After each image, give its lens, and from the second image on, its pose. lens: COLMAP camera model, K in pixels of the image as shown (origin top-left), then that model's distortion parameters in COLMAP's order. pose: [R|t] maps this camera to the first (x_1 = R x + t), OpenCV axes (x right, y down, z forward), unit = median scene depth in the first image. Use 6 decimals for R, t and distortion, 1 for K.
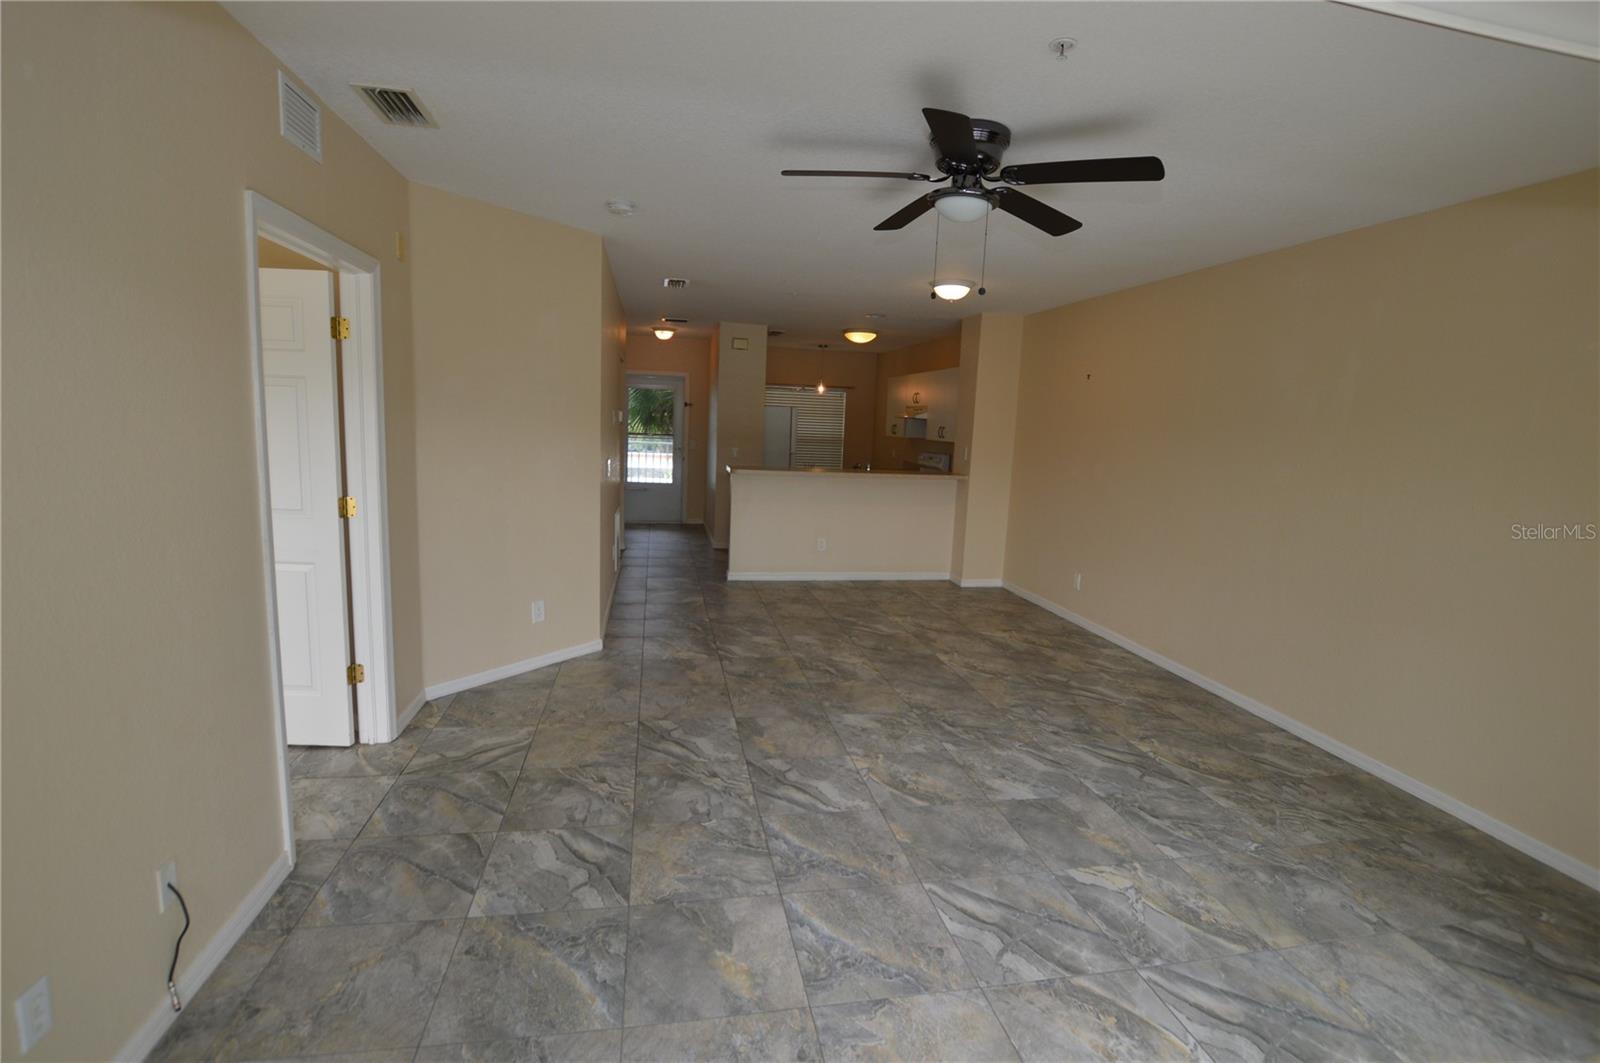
lens RADIAL K [[747.1, 0, 800.0], [0, 747.1, 531.5], [0, 0, 1]] dist [-0.030318, 0.000734]
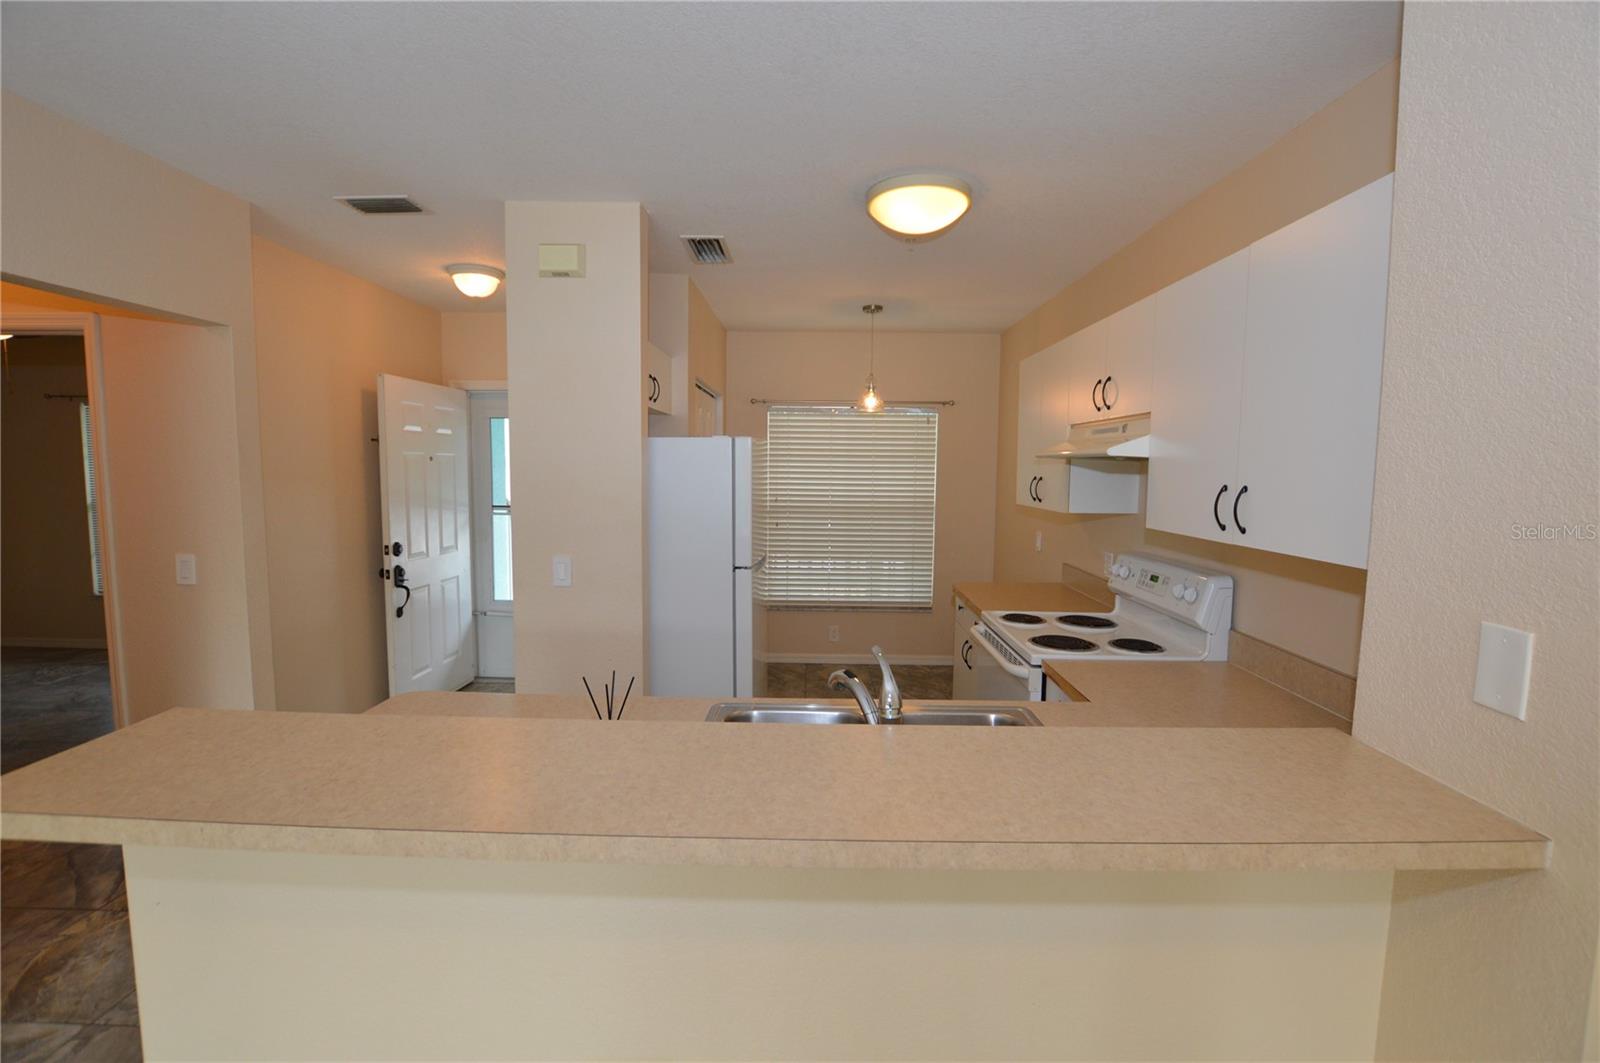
lens RADIAL K [[716.5, 0, 800.0], [0, 716.5, 531.5], [0, 0, 1]] dist [-0.002981, -0.000599]
pose [[0.978422, -0.011867, -0.206276, 0.081298], [-0.001135, 0.998026, -0.062798, -0.089967], [0.206614, 0.061677, 0.976477, 0.605735]]
